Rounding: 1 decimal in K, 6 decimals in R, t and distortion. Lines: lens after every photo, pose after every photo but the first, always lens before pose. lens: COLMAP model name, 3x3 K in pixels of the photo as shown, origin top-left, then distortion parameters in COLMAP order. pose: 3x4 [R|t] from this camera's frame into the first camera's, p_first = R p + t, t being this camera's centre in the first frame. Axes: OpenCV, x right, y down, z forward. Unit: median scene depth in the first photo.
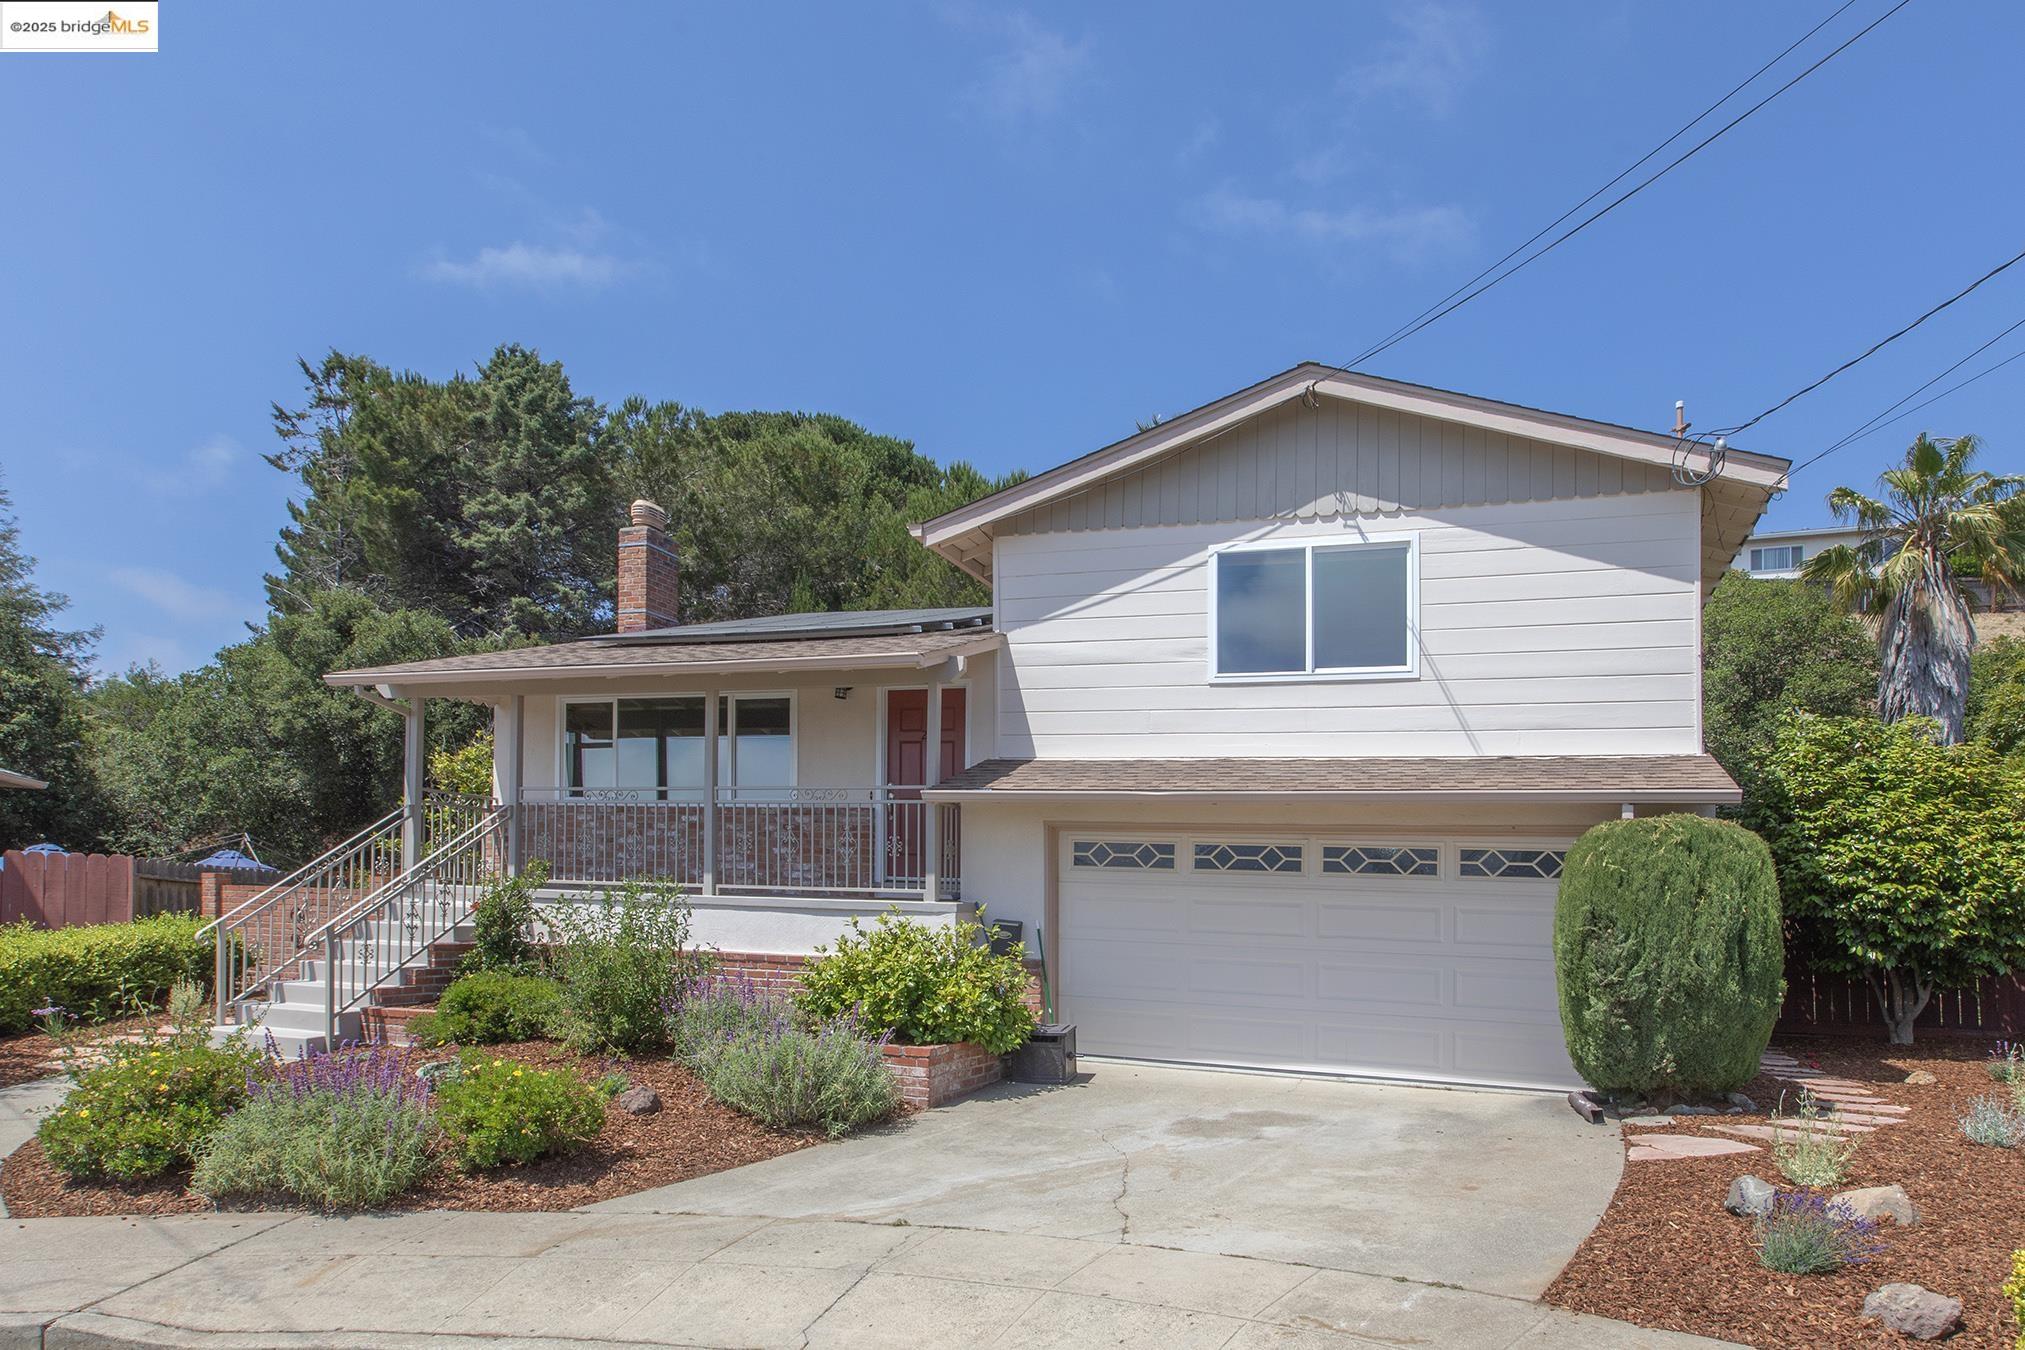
lens RADIAL K [[991.5, 0, 938.3], [0, 991.5, 828.0], [0, 0, 1]] dist [0.001634, 0.000218]
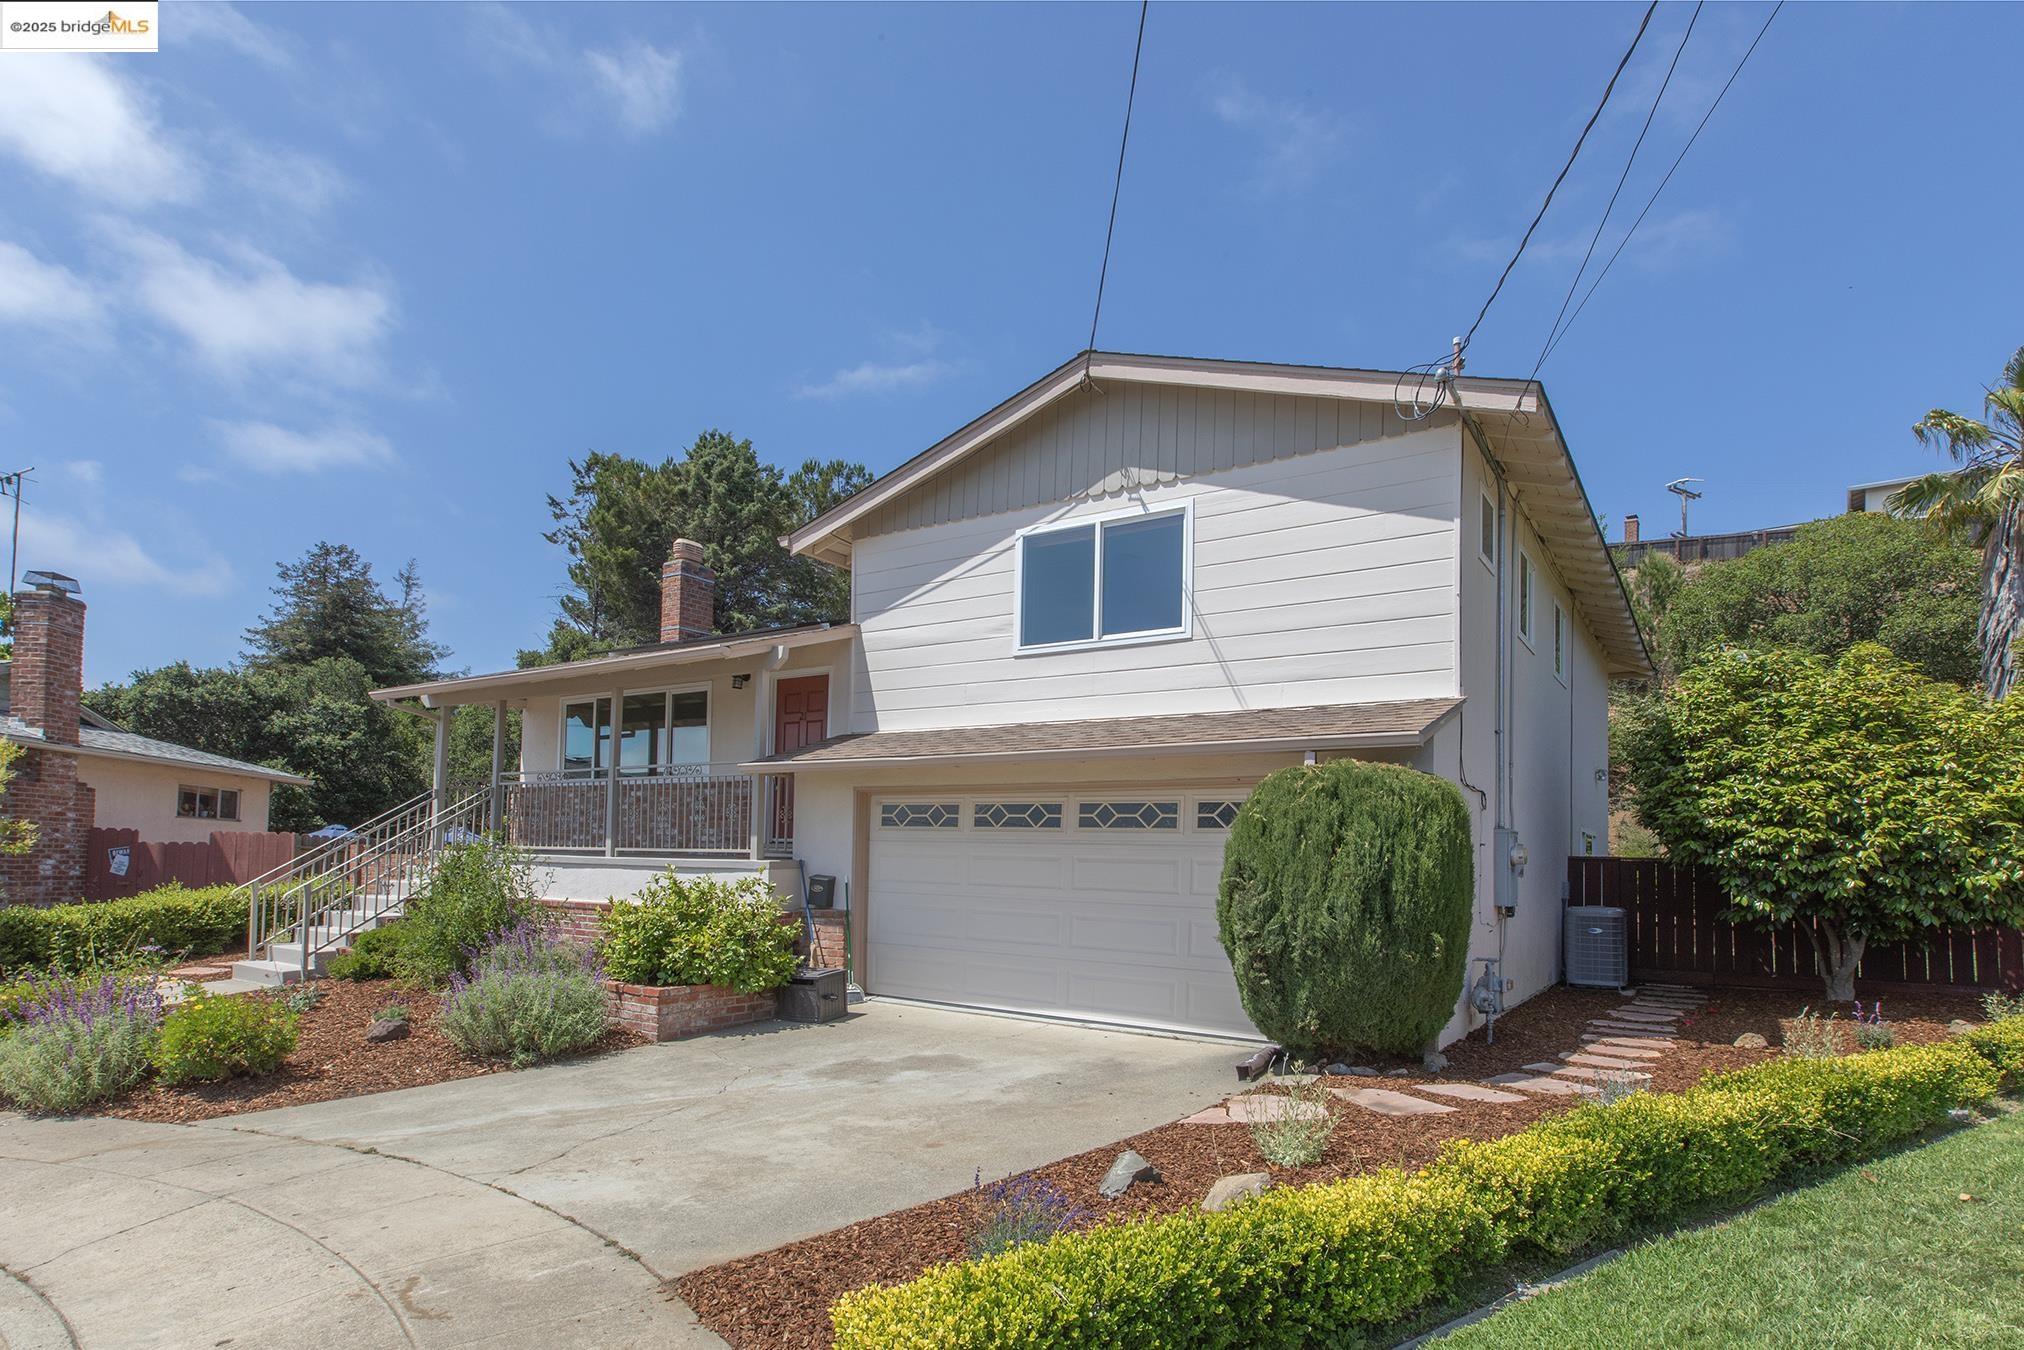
lens RADIAL K [[815.9, 0, 1007.5], [0, 815.9, 790.6], [0, 0, 1]] dist [0.001841, 0.000025]
pose [[0.979116, -0.029672, -0.201124, 0.451474], [0.027900, 0.999543, -0.011639, 0.012369], [0.201377, 0.005784, 0.979497, 0.124517]]
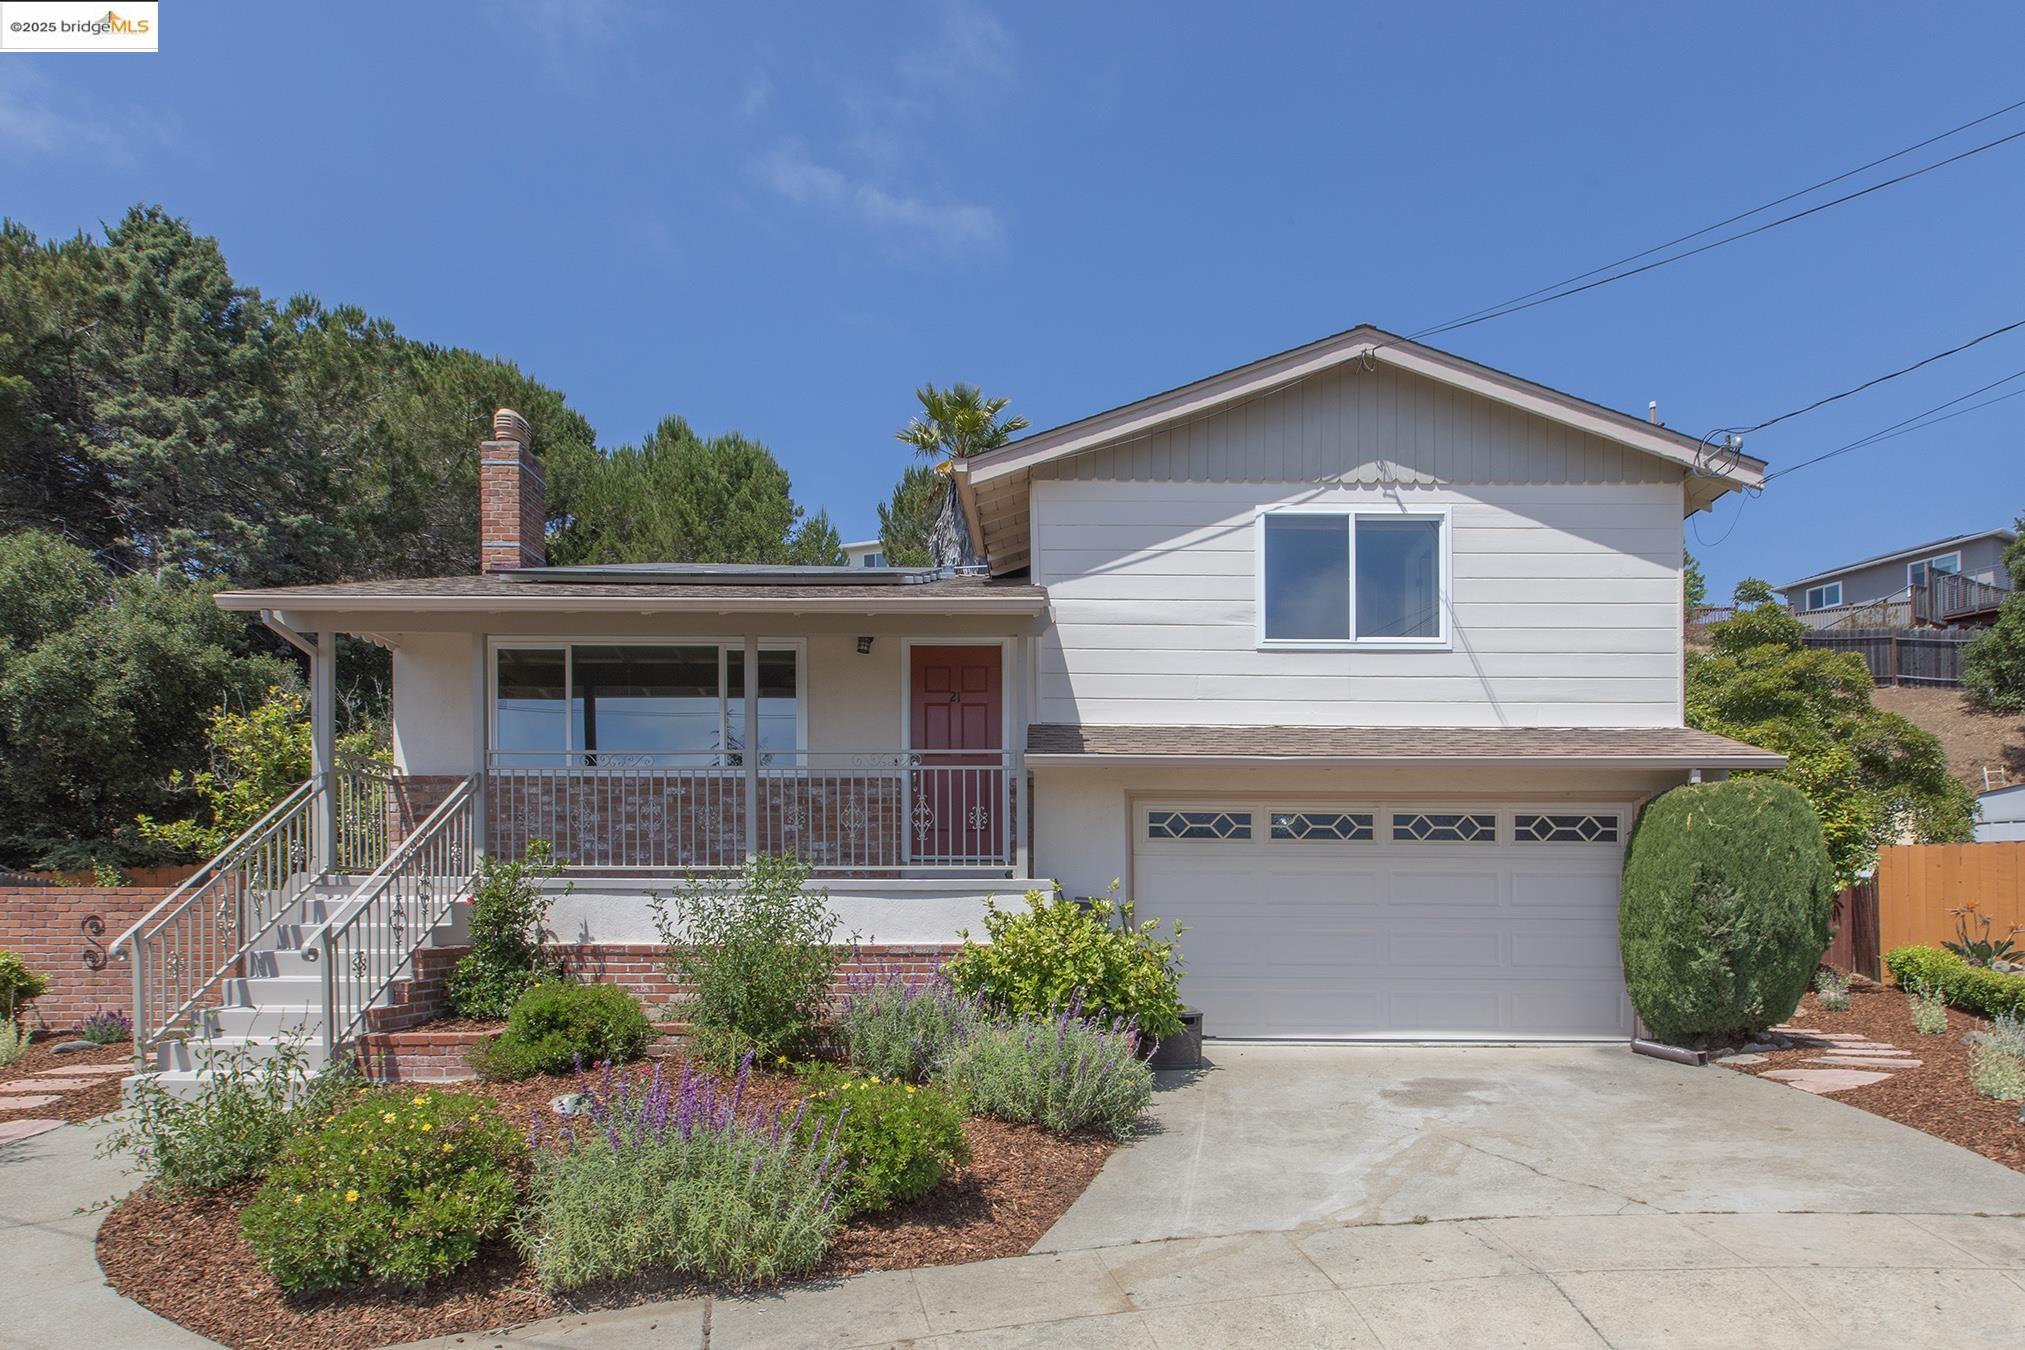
lens RADIAL K [[1051.8, 0, 1015.2], [0, 1051.8, 830.5], [0, 0, 1]] dist [0.000540, 0.000968]
pose [[0.962985, -0.013462, 0.269220, -0.241200], [0.008820, 0.999791, 0.018446, 0.011039], [-0.269412, -0.015389, 0.962902, 0.074395]]
